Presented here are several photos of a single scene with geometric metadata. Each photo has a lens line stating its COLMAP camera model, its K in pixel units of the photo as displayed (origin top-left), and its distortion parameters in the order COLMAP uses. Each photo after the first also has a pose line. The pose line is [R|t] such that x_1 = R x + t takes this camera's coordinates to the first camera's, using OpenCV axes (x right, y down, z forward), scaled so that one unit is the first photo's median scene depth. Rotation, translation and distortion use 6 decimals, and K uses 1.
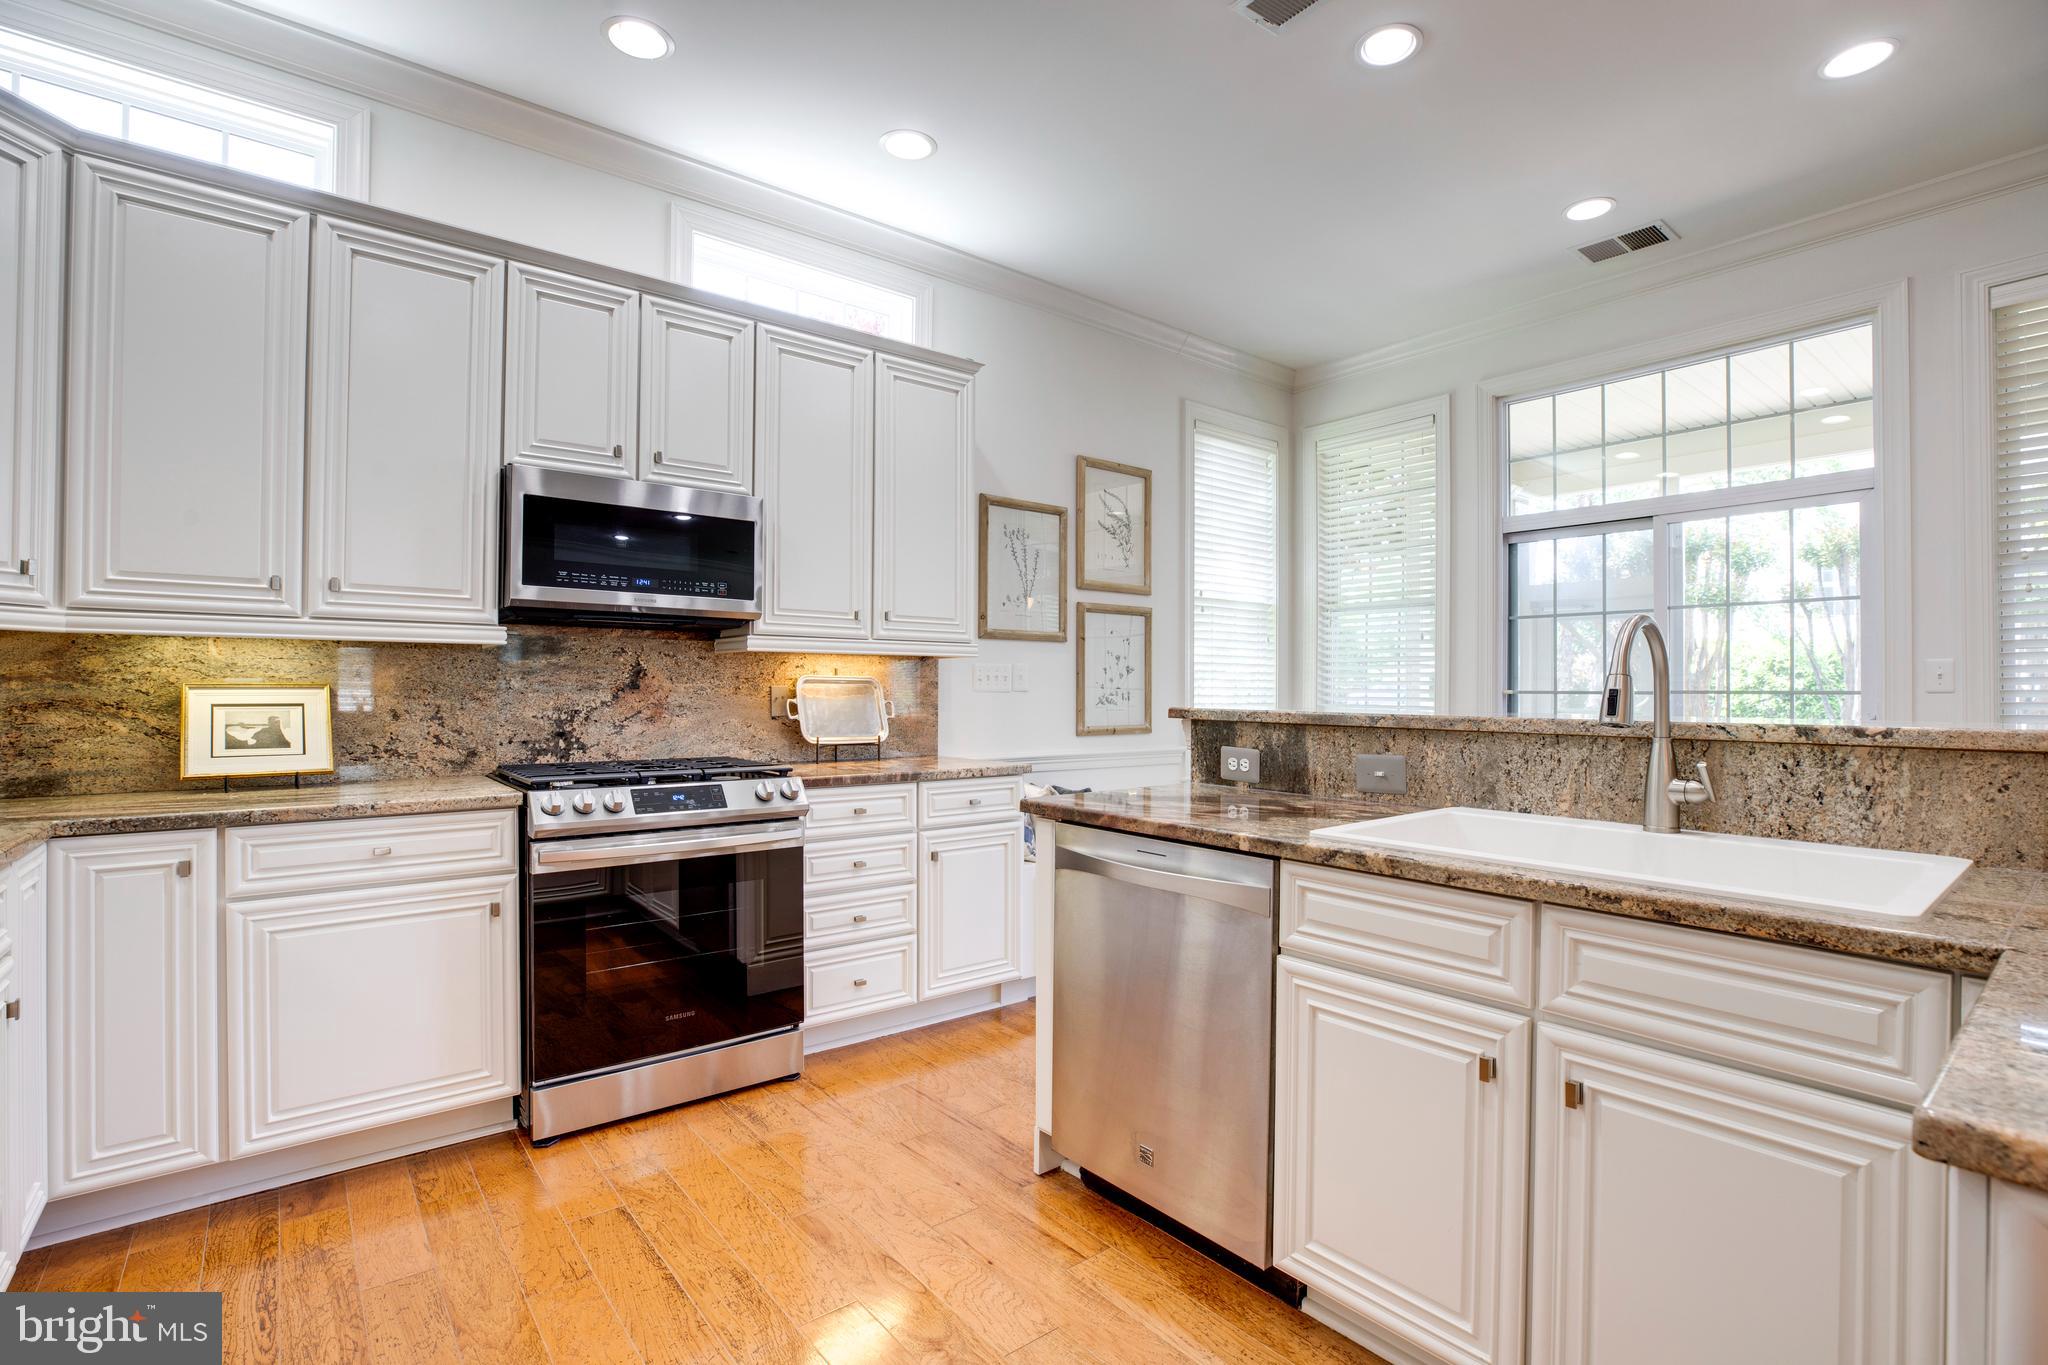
lens RADIAL K [[957.2, 0, 1034.5], [0, 957.2, 681.1], [0, 0, 1]] dist [-0.030476, 0.000641]
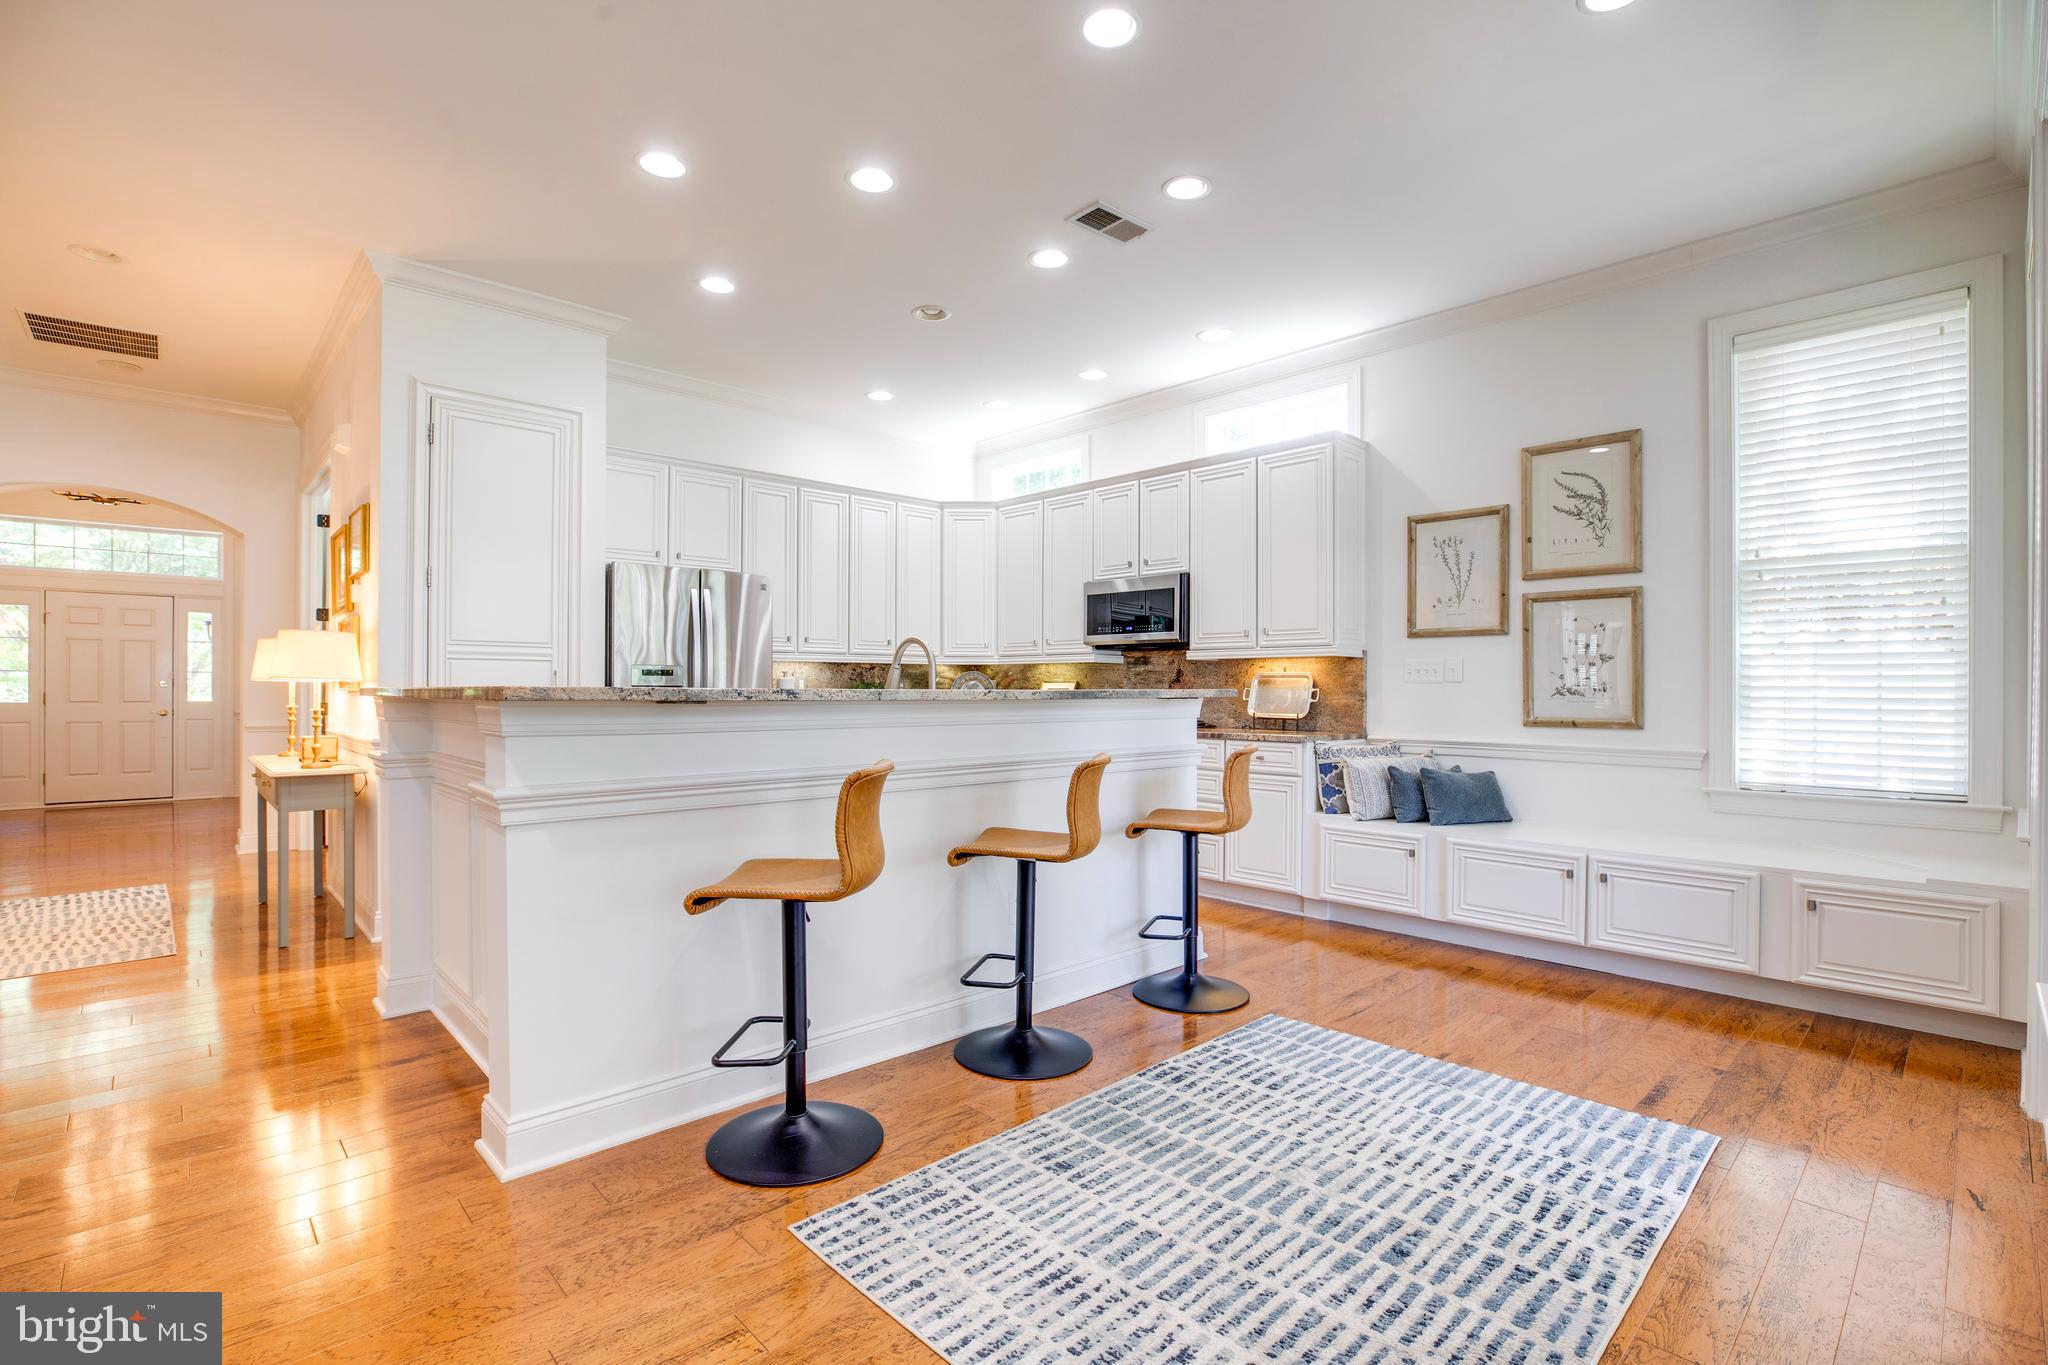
lens RADIAL K [[943.8, 0, 1024.8], [0, 943.8, 691.8], [0, 0, 1]] dist [-0.045066, 0.012170]
pose [[0.078286, -0.000599, -0.996931, 1.598013], [0.004737, 0.999989, -0.000228, 0.030242], [0.996920, -0.004704, 0.078288, 0.644172]]
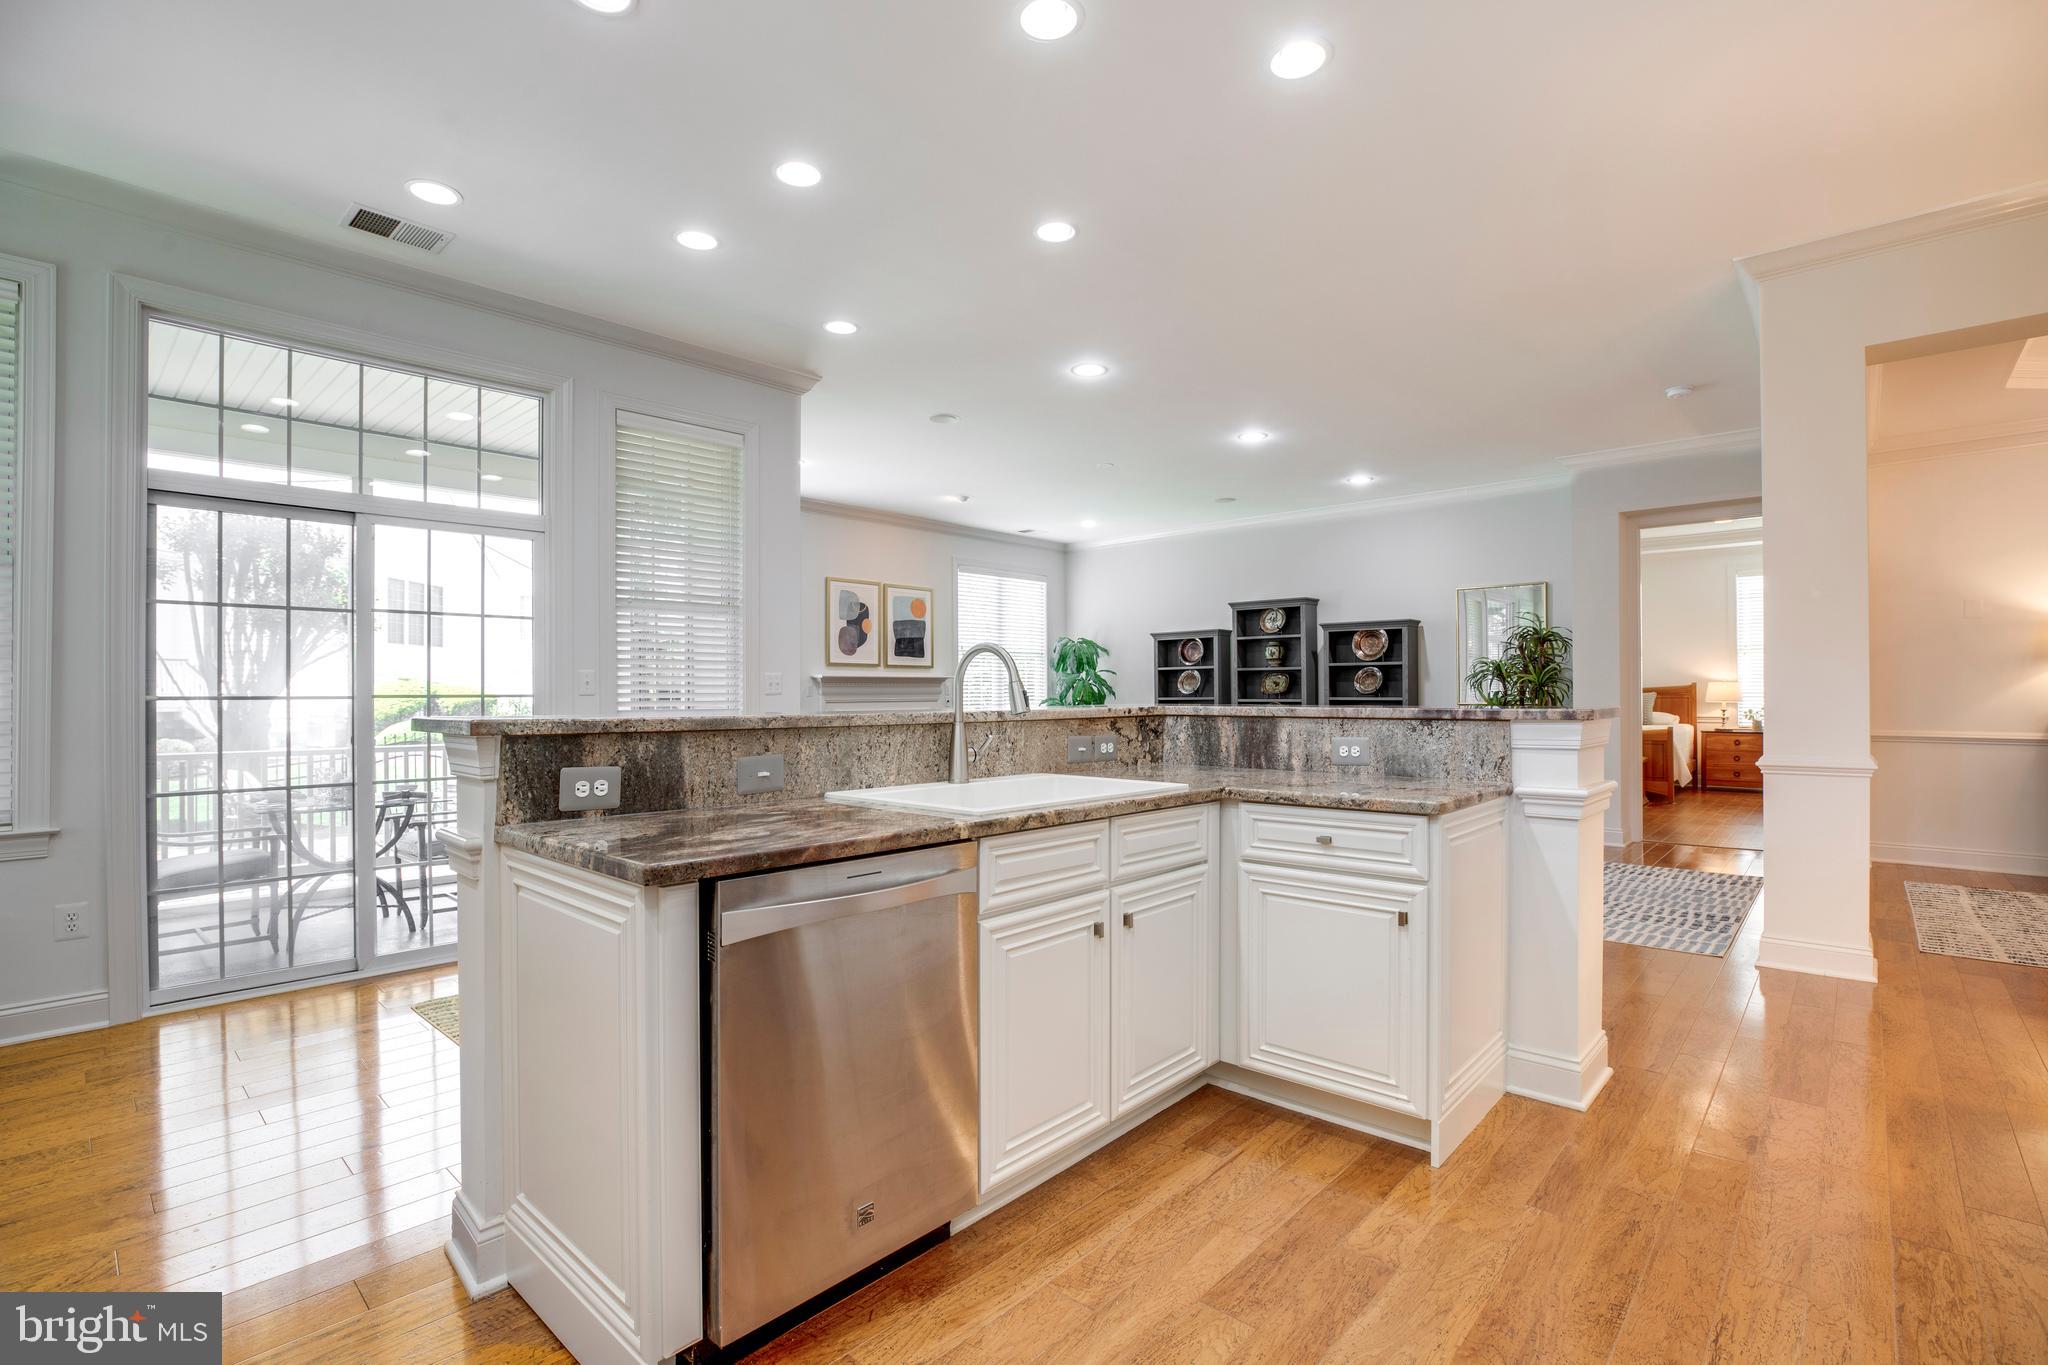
lens RADIAL K [[943.8, 0, 1024.8], [0, 943.8, 691.8], [0, 0, 1]] dist [-0.045066, 0.012170]
pose [[-0.145610, 0.000452, 0.989342, -0.544724], [-0.002876, 0.999995, -0.000881, 0.007092], [-0.989338, -0.002974, -0.145608, 0.696675]]
